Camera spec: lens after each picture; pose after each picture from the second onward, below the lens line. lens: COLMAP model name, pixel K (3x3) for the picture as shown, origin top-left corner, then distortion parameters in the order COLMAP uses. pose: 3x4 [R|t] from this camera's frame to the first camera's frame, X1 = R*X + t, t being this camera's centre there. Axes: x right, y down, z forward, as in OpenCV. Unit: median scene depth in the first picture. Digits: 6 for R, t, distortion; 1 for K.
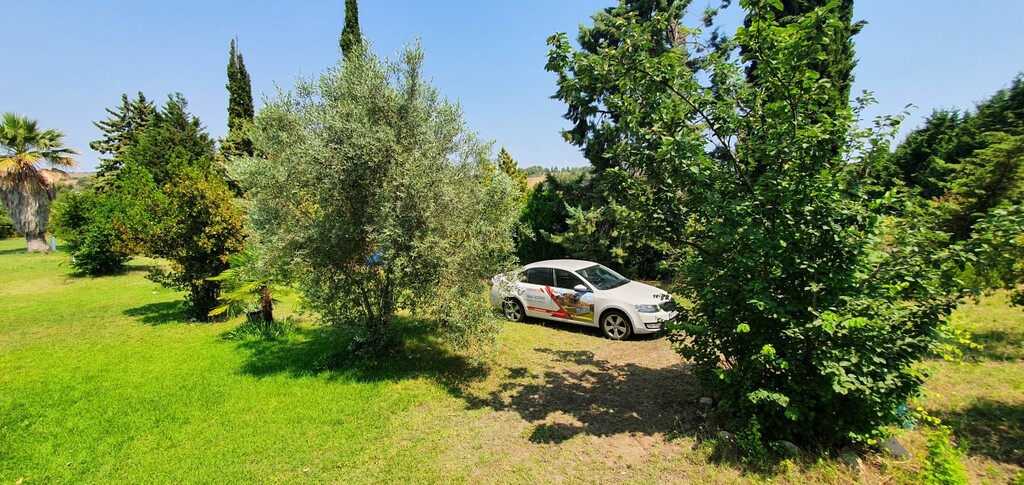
lens RADIAL K [[411.3, 0, 506.2], [0, 411.3, 245.4], [0, 0, 1]] dist [0.007143, 0.000884]
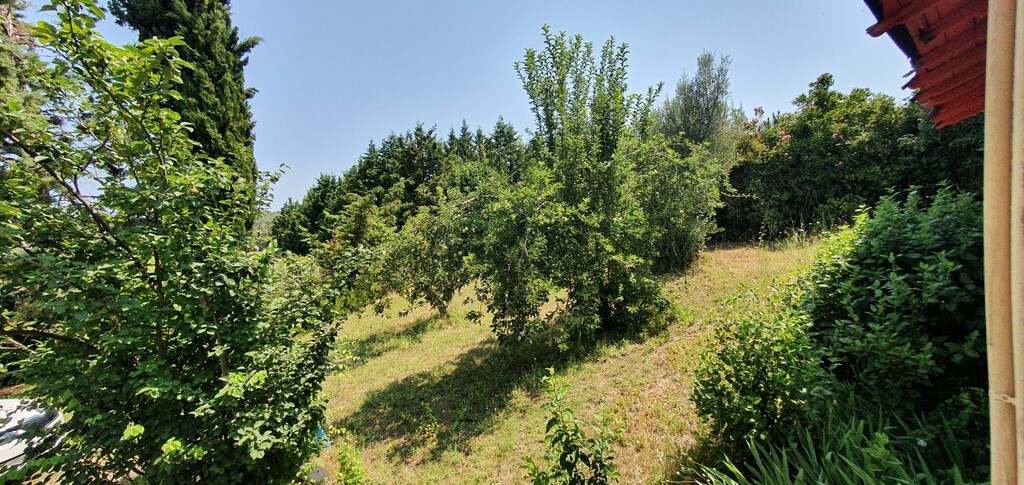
lens RADIAL K [[411.3, 0, 514.3], [0, 411.3, 237.2], [0, 0, 1]] dist [0.007143, 0.000884]
pose [[0.351652, -0.039306, 0.935305, 0.051047], [0.163671, 0.986310, -0.020087, -0.006365], [-0.921712, 0.160146, 0.353272, 0.019628]]
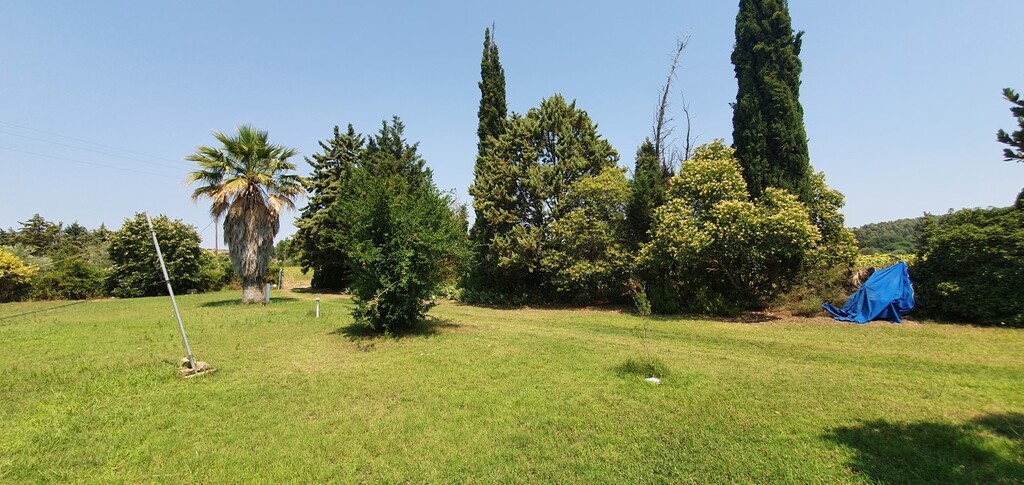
lens RADIAL K [[411.3, 0, 513.1], [0, 411.3, 247.0], [0, 0, 1]] dist [0.007143, 0.000884]
pose [[0.981356, -0.028480, -0.190075, -2.697446], [-0.001807, 0.987549, -0.157302, 0.167746], [0.192188, 0.154713, 0.969086, 1.818611]]
